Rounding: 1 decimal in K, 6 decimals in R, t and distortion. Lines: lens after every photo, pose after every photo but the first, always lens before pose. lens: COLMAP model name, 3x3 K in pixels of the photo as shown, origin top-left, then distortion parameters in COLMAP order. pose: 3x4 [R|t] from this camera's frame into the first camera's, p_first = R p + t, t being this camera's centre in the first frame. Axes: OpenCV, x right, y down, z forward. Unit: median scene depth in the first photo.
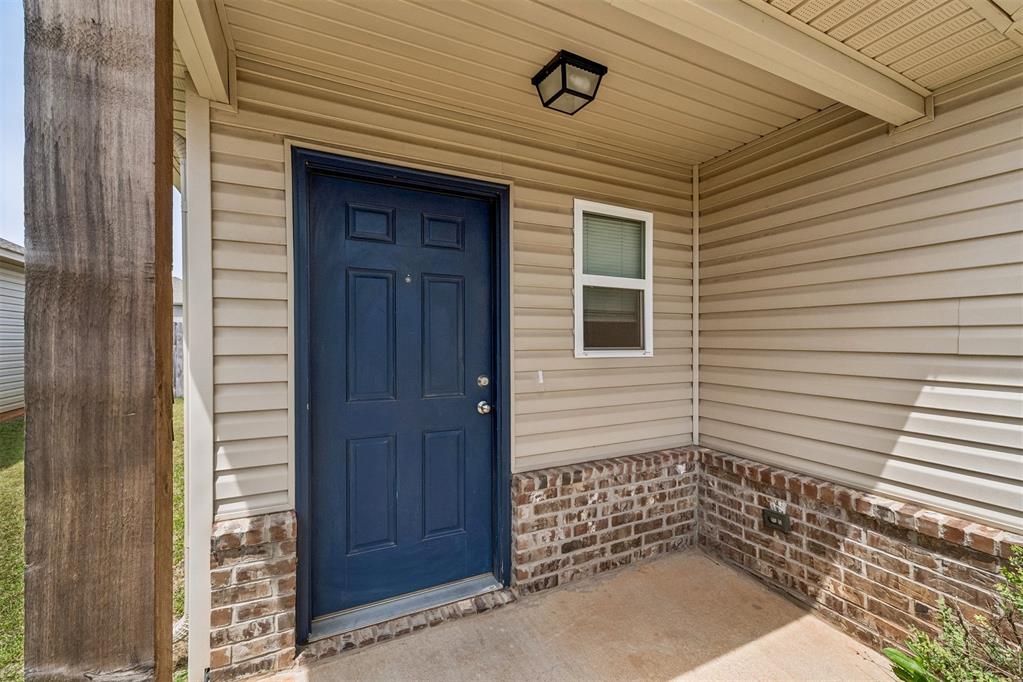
lens RADIAL K [[425.5, 0, 507.8], [0, 425.5, 343.4], [0, 0, 1]] dist [0.003705, 0.000084]
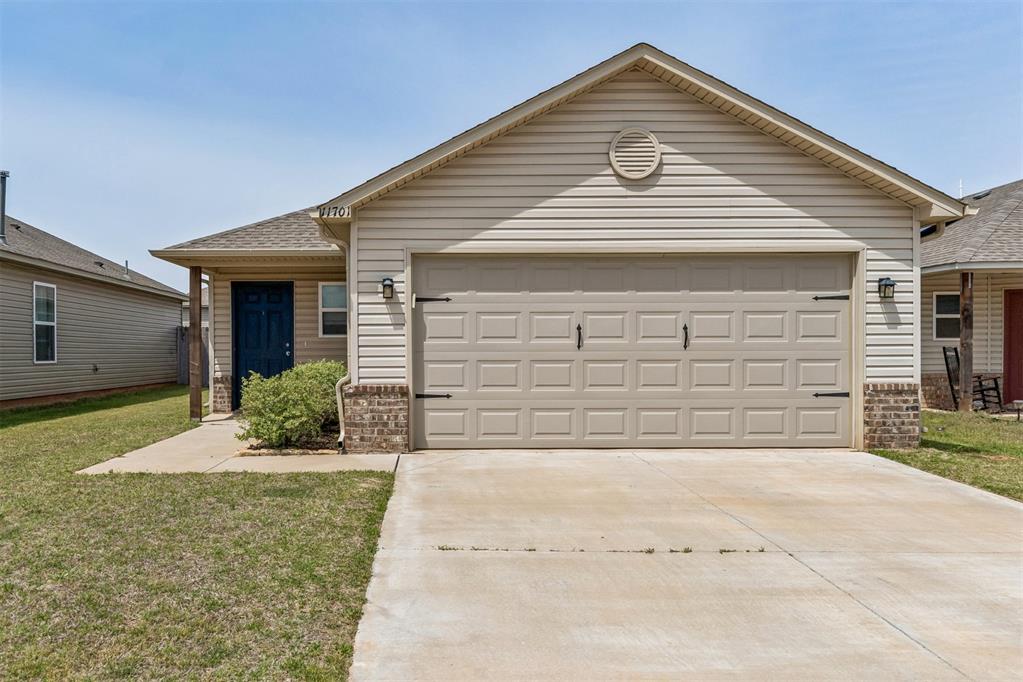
lens RADIAL K [[860.9, 0, 510.4], [0, 860.9, 362.7], [0, 0, 1]] dist [-0.015669, -0.004973]
pose [[0.897694, -0.001362, -0.440618, 4.201482], [0.004018, 0.999979, 0.005094, 0.196111], [0.440602, -0.006344, 0.897680, -3.944560]]
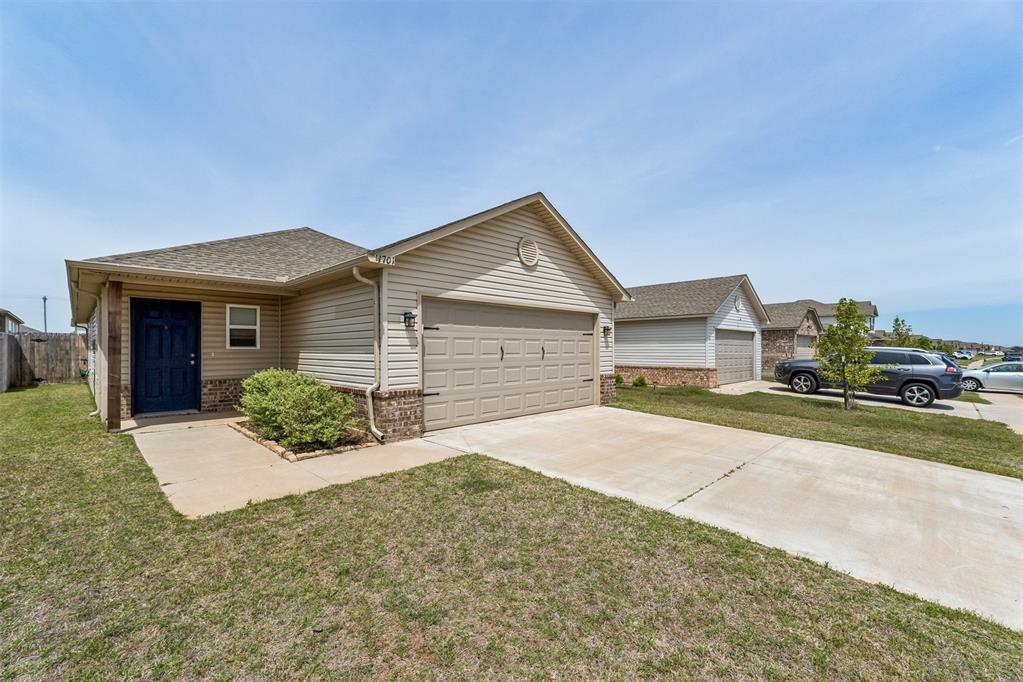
lens RADIAL K [[425.5, 0, 507.8], [0, 425.5, 343.4], [0, 0, 1]] dist [0.003705, 0.000084]
pose [[0.948374, 0.001564, 0.317151, 1.354831], [0.002961, 0.999901, -0.013786, 0.046950], [-0.317141, 0.014013, 0.948275, -3.341721]]
